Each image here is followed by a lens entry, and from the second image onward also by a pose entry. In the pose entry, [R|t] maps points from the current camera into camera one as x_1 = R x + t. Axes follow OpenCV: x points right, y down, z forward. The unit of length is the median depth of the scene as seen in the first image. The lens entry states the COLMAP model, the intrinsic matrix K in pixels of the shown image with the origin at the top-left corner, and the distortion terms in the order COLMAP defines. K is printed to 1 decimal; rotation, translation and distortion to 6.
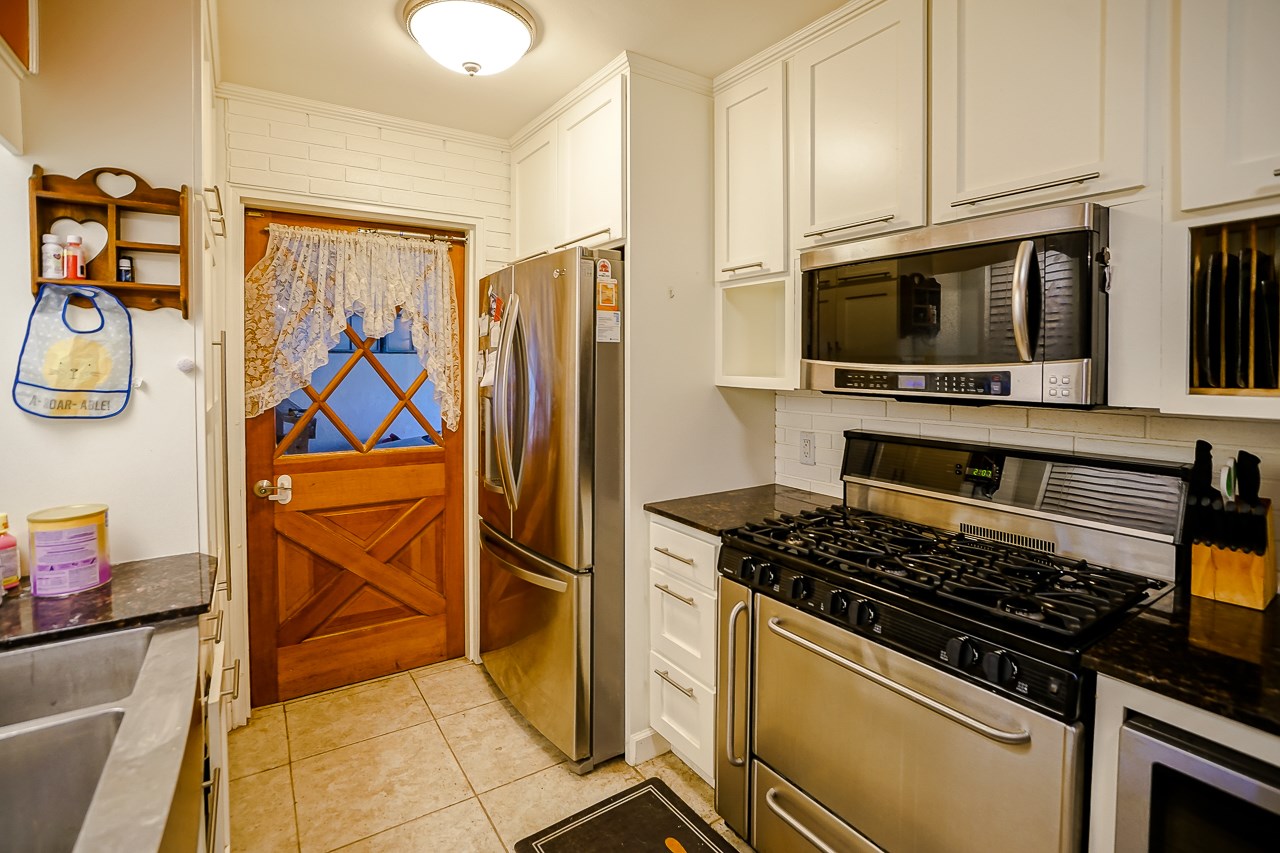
lens RADIAL K [[606.8, 0, 635.7], [0, 606.8, 374.6], [0, 0, 1]] dist [-0.054234, 0.022418]
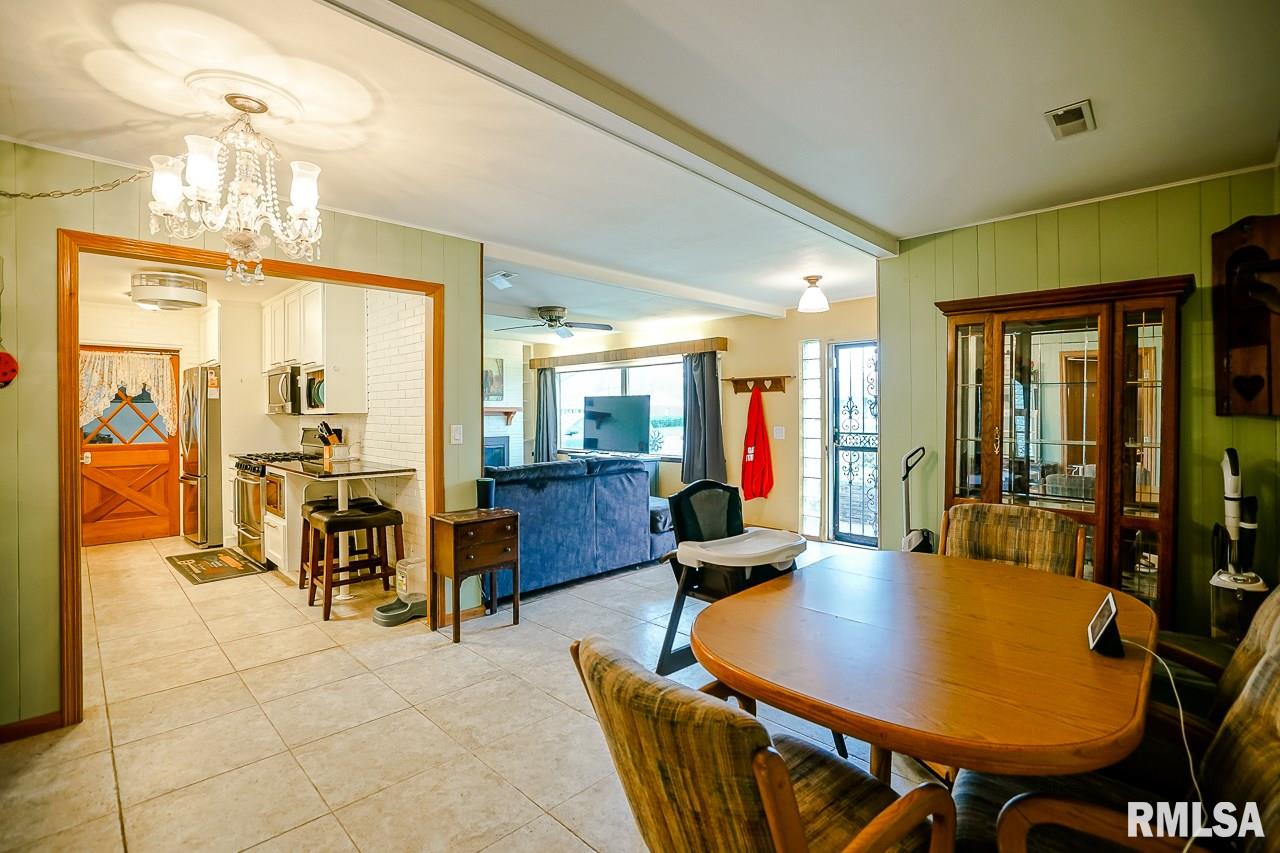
lens RADIAL K [[572.9, 0, 609.7], [0, 572.9, 411.1], [0, 0, 1]] dist [-0.012556, 0.000447]
pose [[0.984160, -0.010138, 0.176994, 1.155586], [0.013142, 0.999789, -0.015809, 0.065422], [-0.176796, 0.017885, 0.984085, -1.741030]]
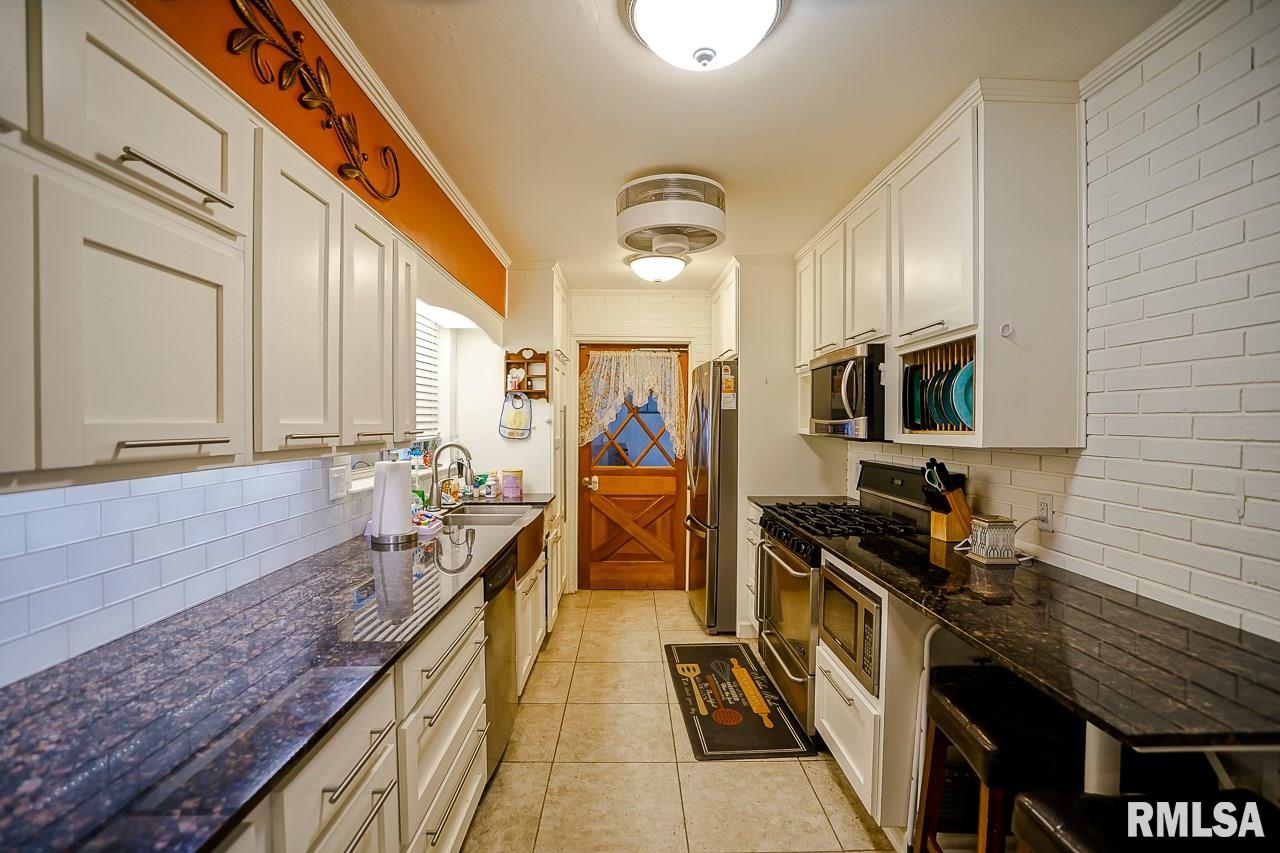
lens RADIAL K [[592.5, 0, 637.8], [0, 592.5, 424.7], [0, 0, 1]] dist [-0.052807, 0.020849]
pose [[0.845755, 0.004829, -0.533549, 0.610522], [-0.012604, 0.999861, -0.010930, 0.017803], [0.533422, 0.015969, 0.845699, -0.625908]]
